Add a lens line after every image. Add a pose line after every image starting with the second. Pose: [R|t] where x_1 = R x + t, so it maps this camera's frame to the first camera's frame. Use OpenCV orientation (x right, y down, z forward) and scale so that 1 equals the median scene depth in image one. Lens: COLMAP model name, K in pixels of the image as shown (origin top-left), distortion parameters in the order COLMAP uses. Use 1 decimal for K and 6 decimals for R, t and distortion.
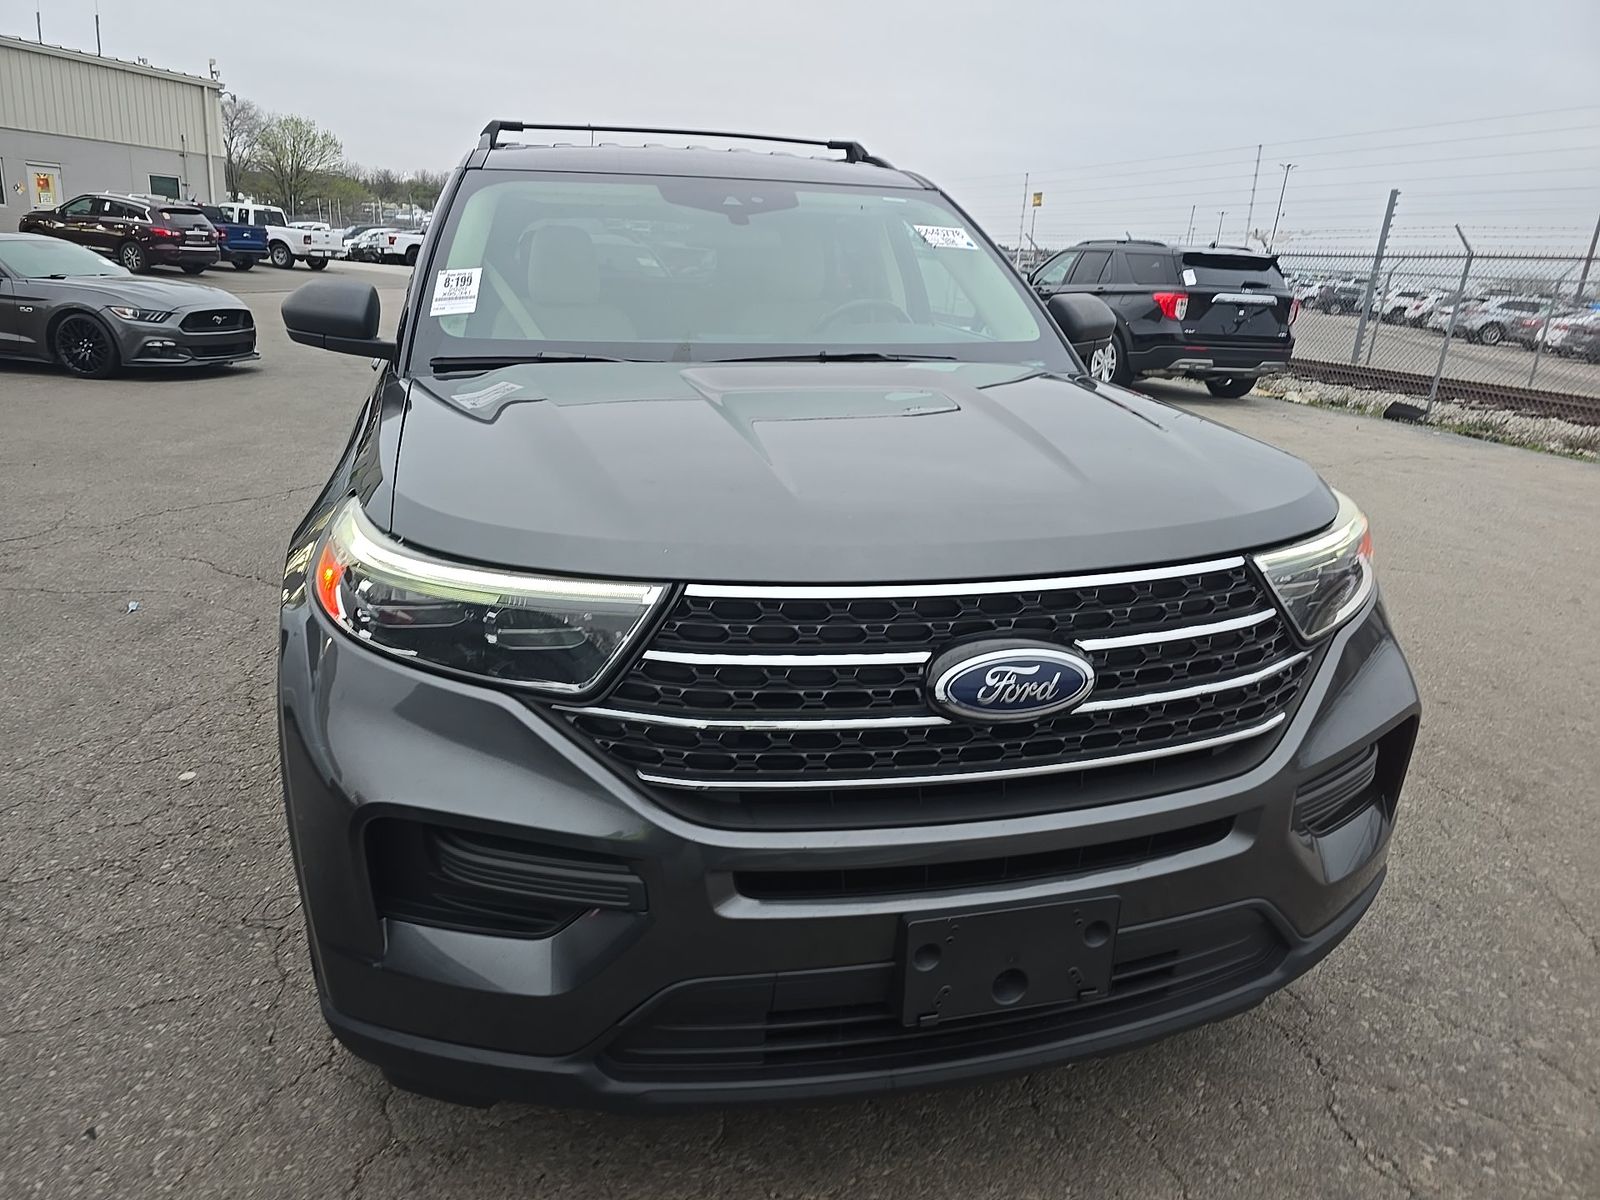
lens RADIAL K [[1055.4, 0, 797.0], [0, 1055.4, 597.9], [0, 0, 1]] dist [0.054993, -0.044151]
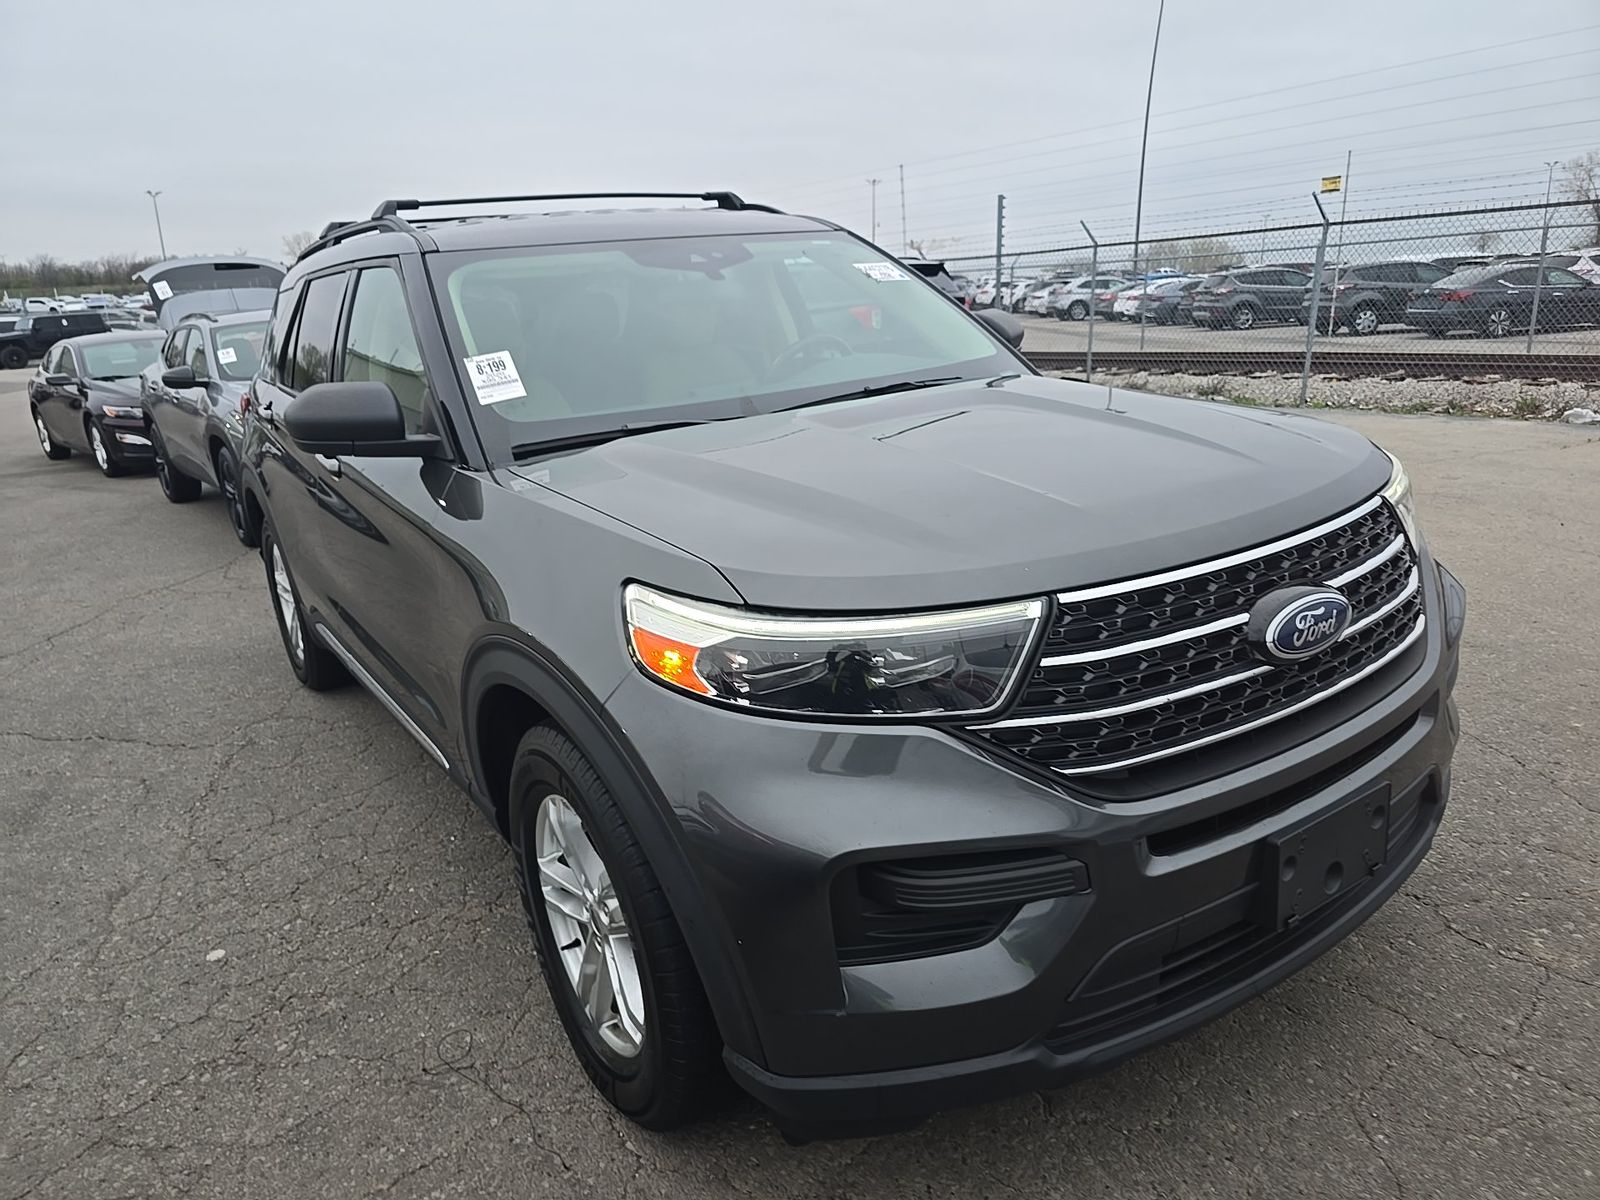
lens RADIAL K [[1055.4, 0, 792.5], [0, 1055.4, 600.8], [0, 0, 1]] dist [0.054993, -0.044151]
pose [[0.941050, -0.189759, 0.280028, -0.374928], [0.197105, 0.980380, 0.001964, -0.034786], [-0.274907, 0.053347, 0.959990, 0.000707]]
